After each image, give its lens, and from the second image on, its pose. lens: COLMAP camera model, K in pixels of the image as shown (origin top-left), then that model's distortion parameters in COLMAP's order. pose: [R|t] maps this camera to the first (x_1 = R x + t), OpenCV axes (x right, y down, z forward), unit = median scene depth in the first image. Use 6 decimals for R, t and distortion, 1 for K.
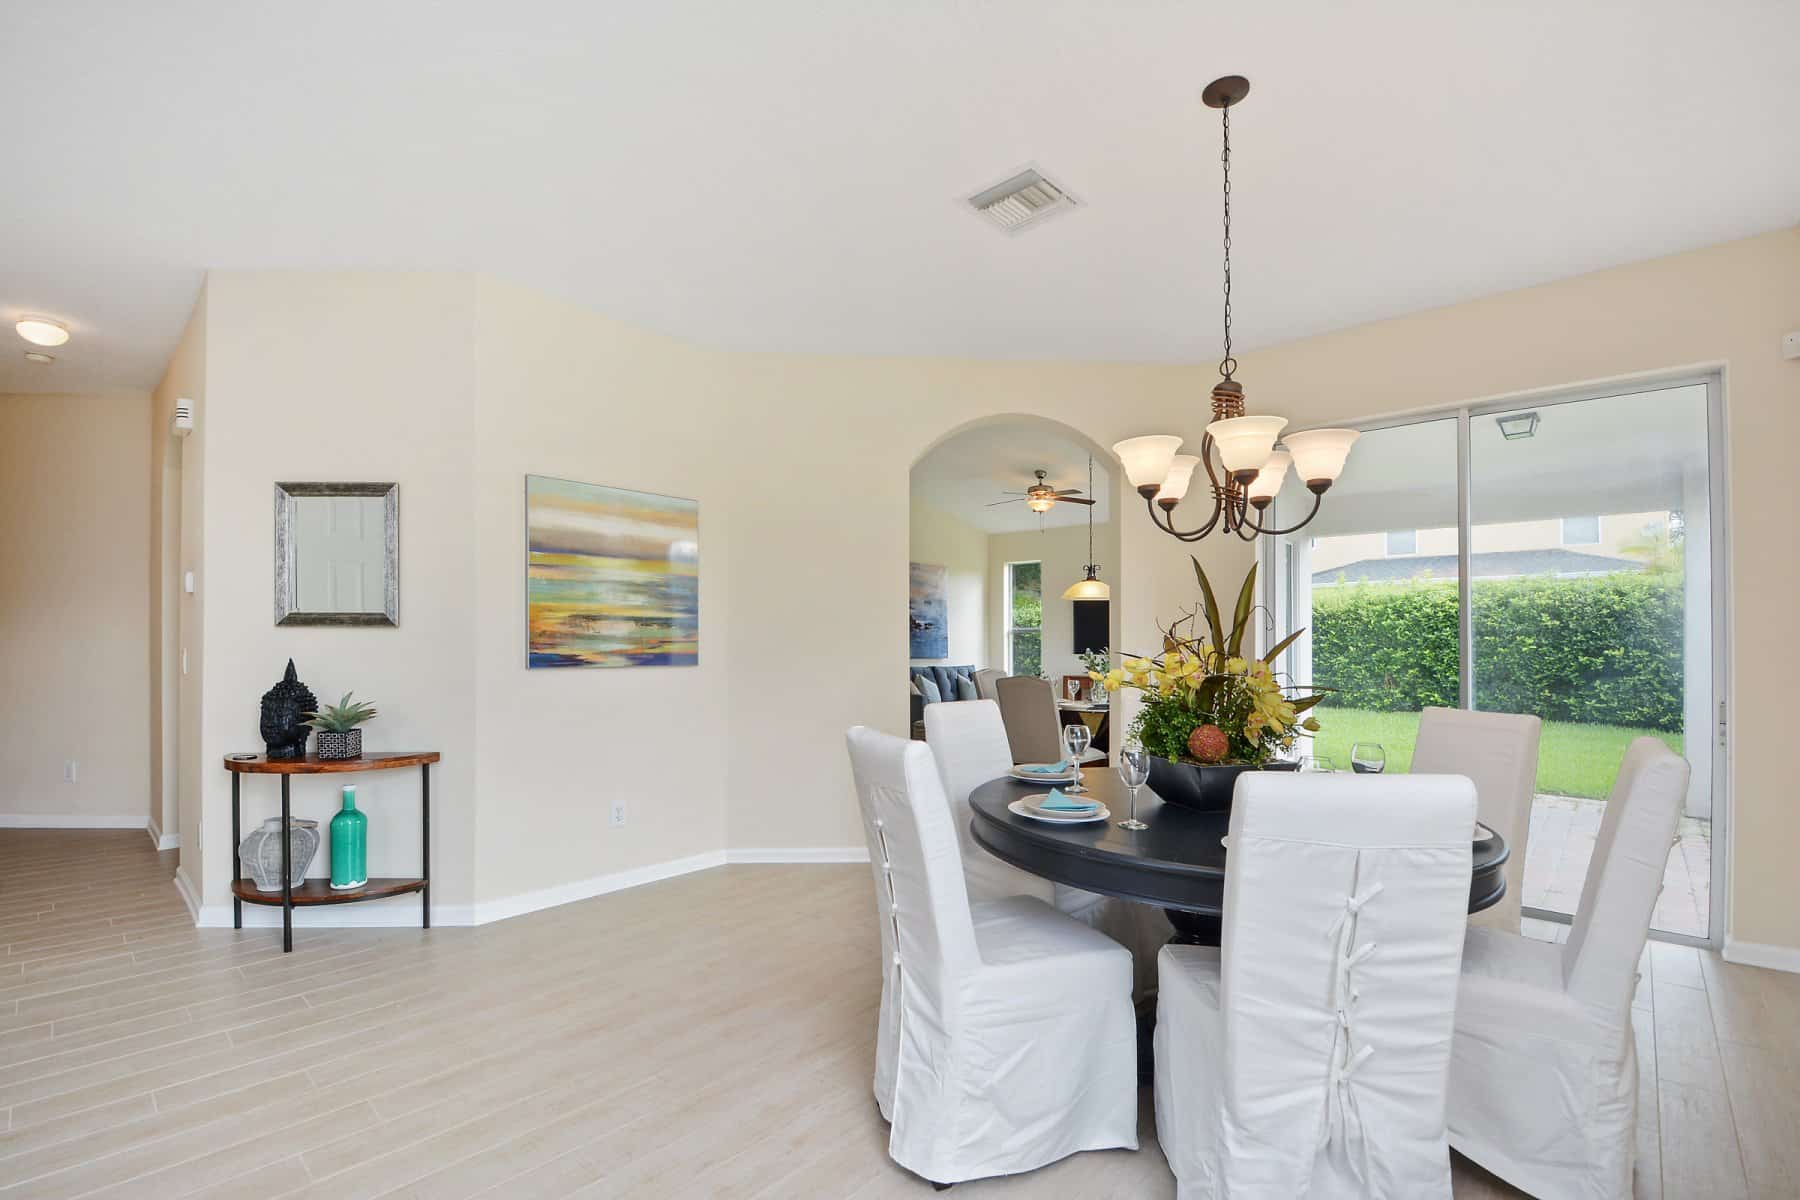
lens RADIAL K [[791.7, 0, 911.8], [0, 791.7, 641.3], [0, 0, 1]] dist [0.021580, -0.023661]
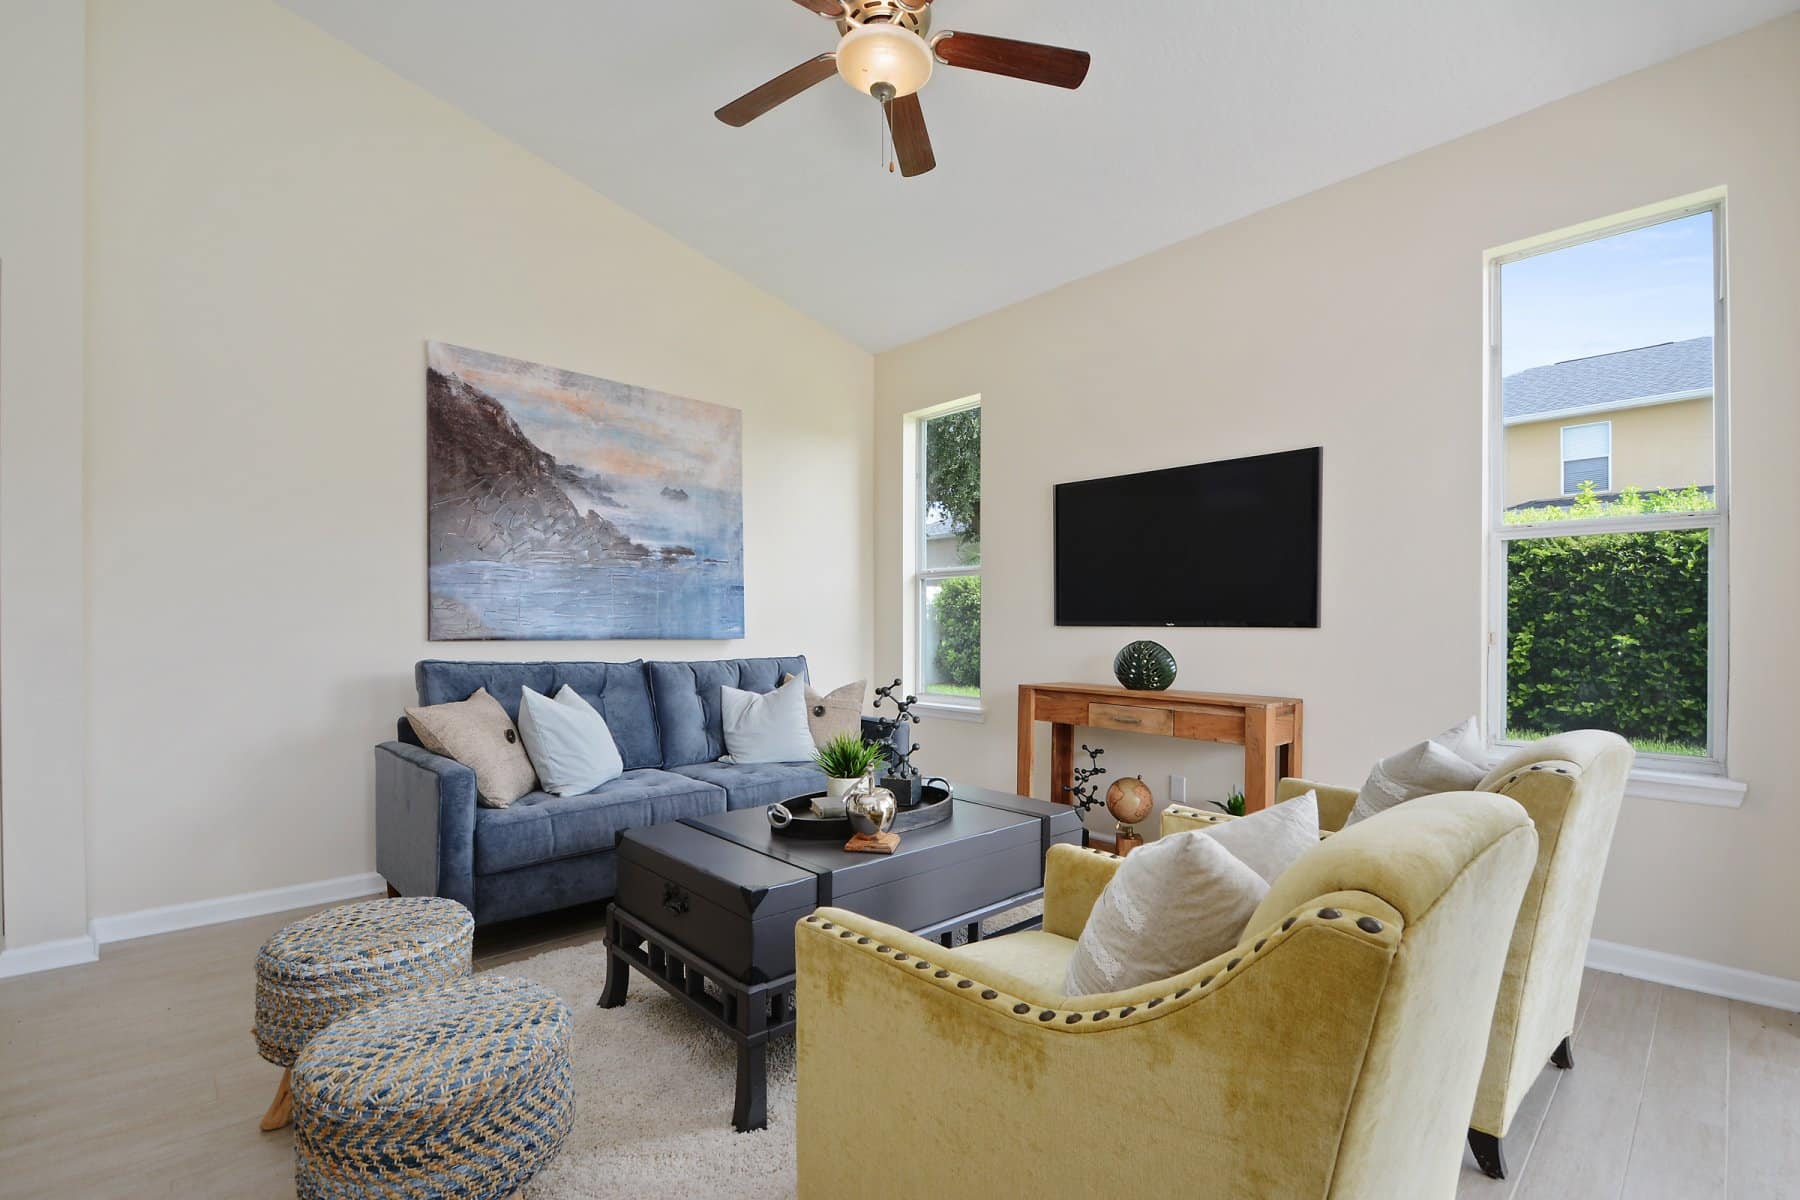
lens RADIAL K [[791.7, 0, 911.8], [0, 791.7, 641.3], [0, 0, 1]] dist [0.021580, -0.023661]
pose [[0.998602, -0.003423, -0.052747, 0.140431], [0.004347, 0.999839, 0.017413, 0.014807], [0.052679, -0.017618, 0.998456, 0.559745]]
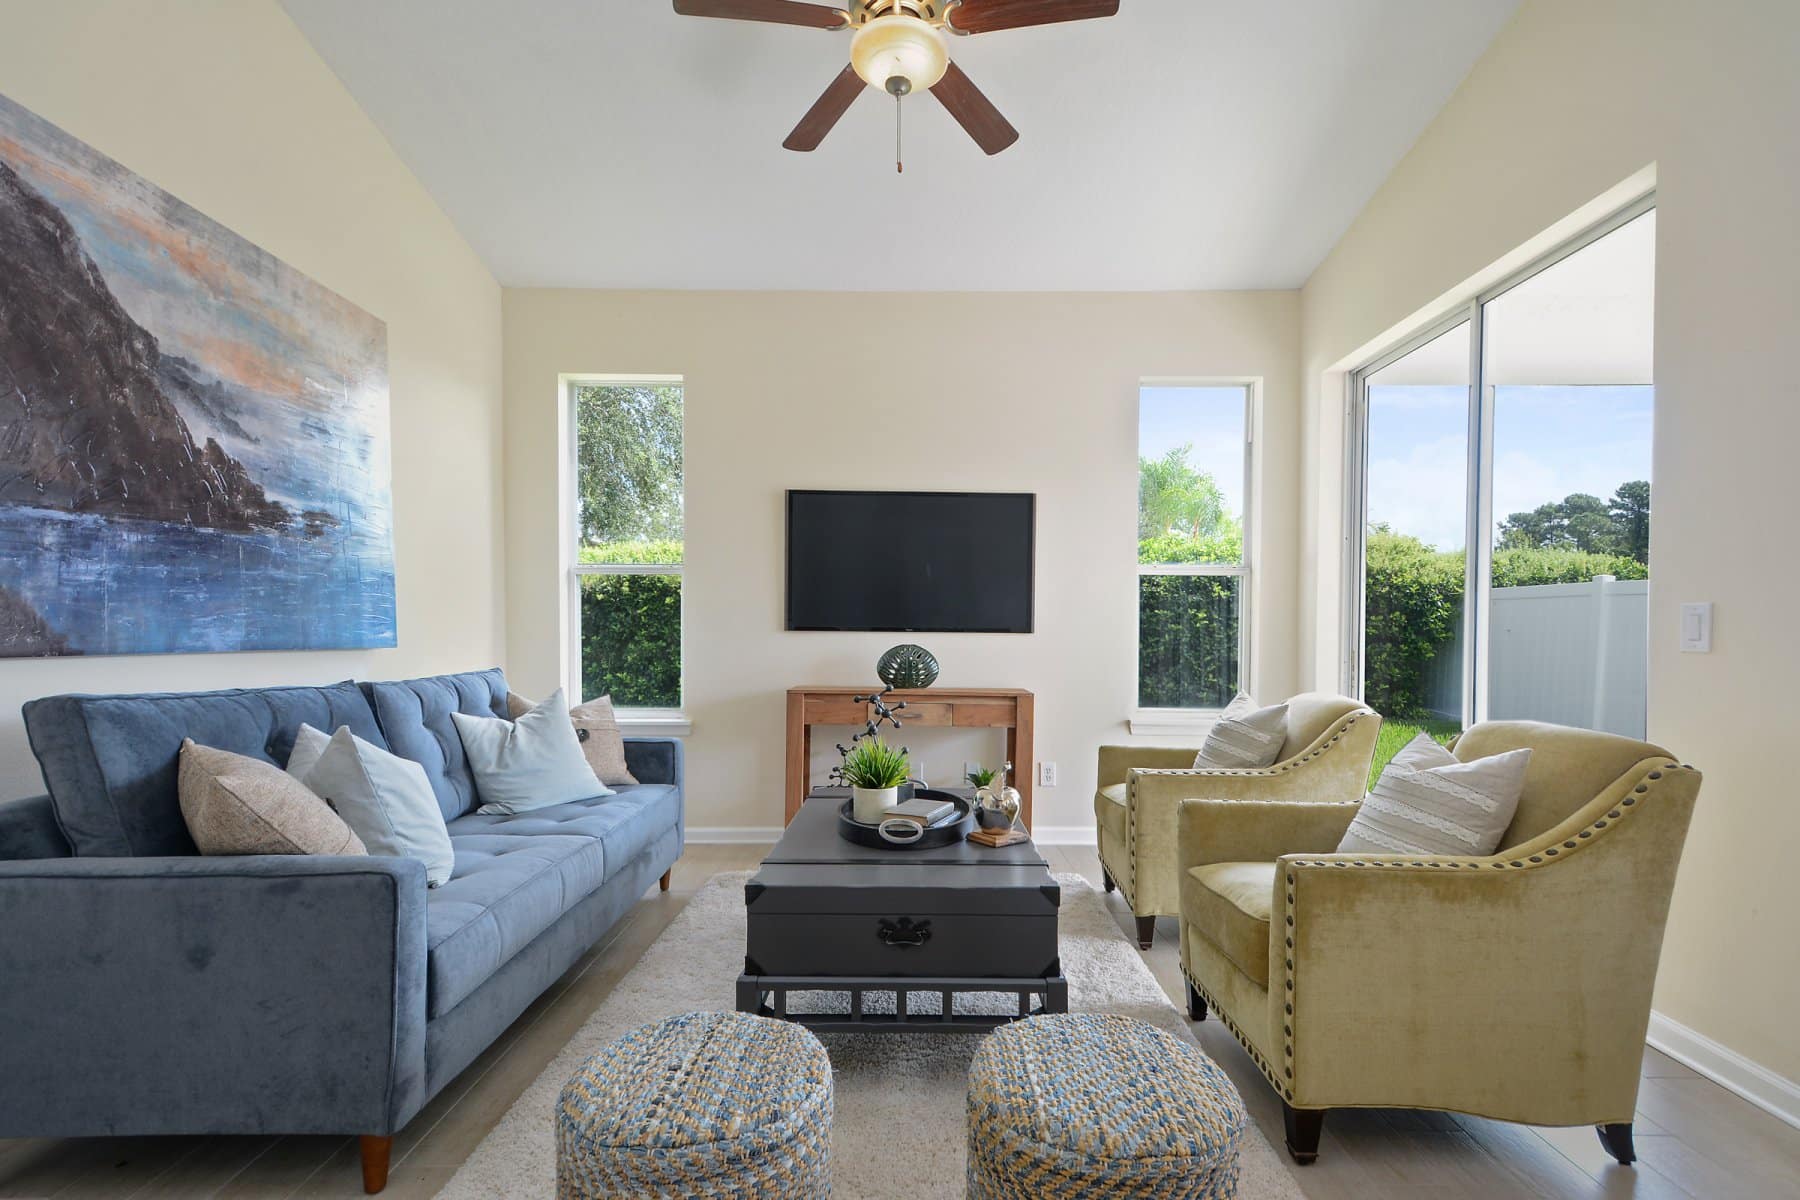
lens RADIAL K [[823.7, 0, 913.9], [0, 823.7, 658.9], [0, 0, 1]] dist [0.016697, -0.006690]
pose [[0.730946, -0.025816, 0.681947, -0.020465], [0.000364, 0.999299, 0.037439, 0.013284], [-0.682435, -0.027118, 0.730443, 0.606339]]
